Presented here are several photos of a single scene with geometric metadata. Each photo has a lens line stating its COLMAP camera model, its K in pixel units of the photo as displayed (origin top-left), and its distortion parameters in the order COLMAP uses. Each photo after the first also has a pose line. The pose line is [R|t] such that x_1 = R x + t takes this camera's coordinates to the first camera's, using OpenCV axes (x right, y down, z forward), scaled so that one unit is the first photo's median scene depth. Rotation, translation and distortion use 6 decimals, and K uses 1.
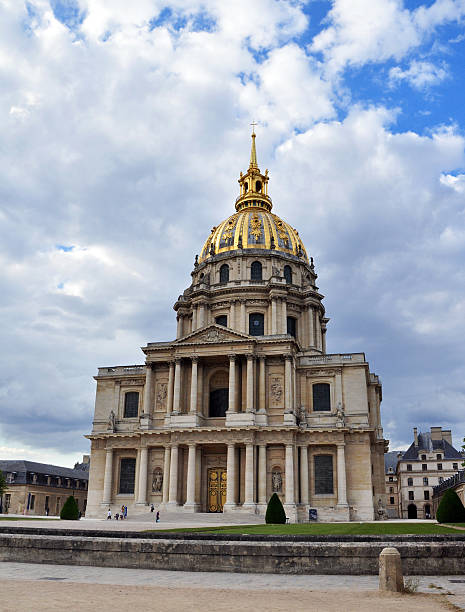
lens RADIAL K [[544.6, 0, 232.8], [0, 544.6, 336.7], [0, 0, 1]] dist [-0.004766, -0.212591]
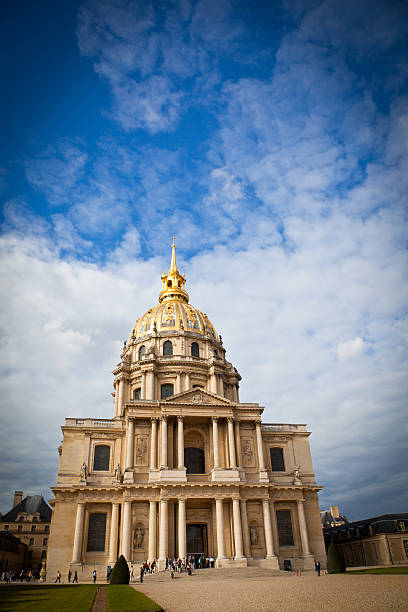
lens RADIAL K [[417.7, 0, 195.5], [0, 417.7, 313.8], [0, 0, 1]] dist [-0.104796, 0.066600]
pose [[0.915911, 0.180429, 0.358541, -0.360855], [-0.086549, 0.961034, -0.262530, 0.053684], [-0.391938, 0.209423, 0.895838, 0.183758]]
